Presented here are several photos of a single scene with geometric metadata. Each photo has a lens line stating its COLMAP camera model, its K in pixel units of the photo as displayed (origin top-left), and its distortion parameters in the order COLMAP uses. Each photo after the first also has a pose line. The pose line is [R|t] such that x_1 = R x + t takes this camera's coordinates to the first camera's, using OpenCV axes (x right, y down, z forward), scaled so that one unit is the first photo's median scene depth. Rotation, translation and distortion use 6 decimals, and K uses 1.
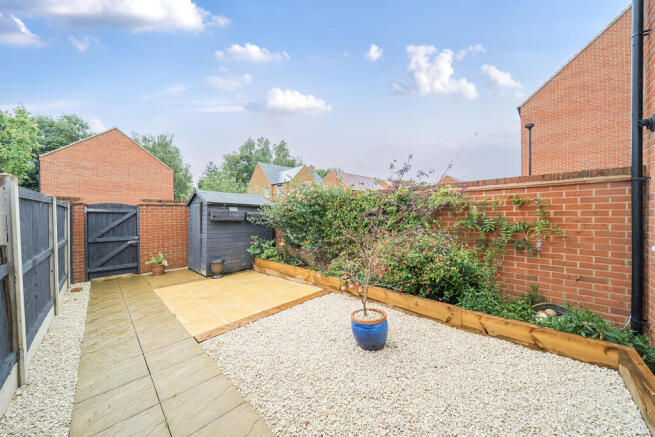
lens RADIAL K [[222.3, 0, 324.8], [0, 222.3, 215.5], [0, 0, 1]] dist [-0.001366, -0.000208]
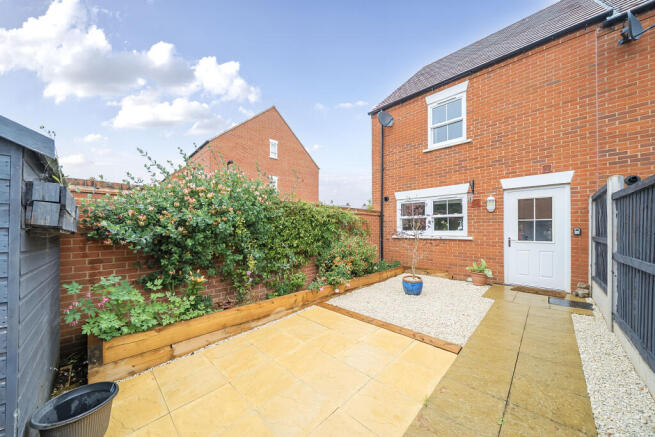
lens RADIAL K [[222.3, 0, 324.8], [0, 222.3, 215.5], [0, 0, 1]] dist [-0.001366, -0.000208]
pose [[0.006658, 0.064222, 0.997913, -1.404070], [0.005236, 0.997920, -0.064258, 0.031817], [-0.999964, 0.005653, 0.006308, 1.397248]]
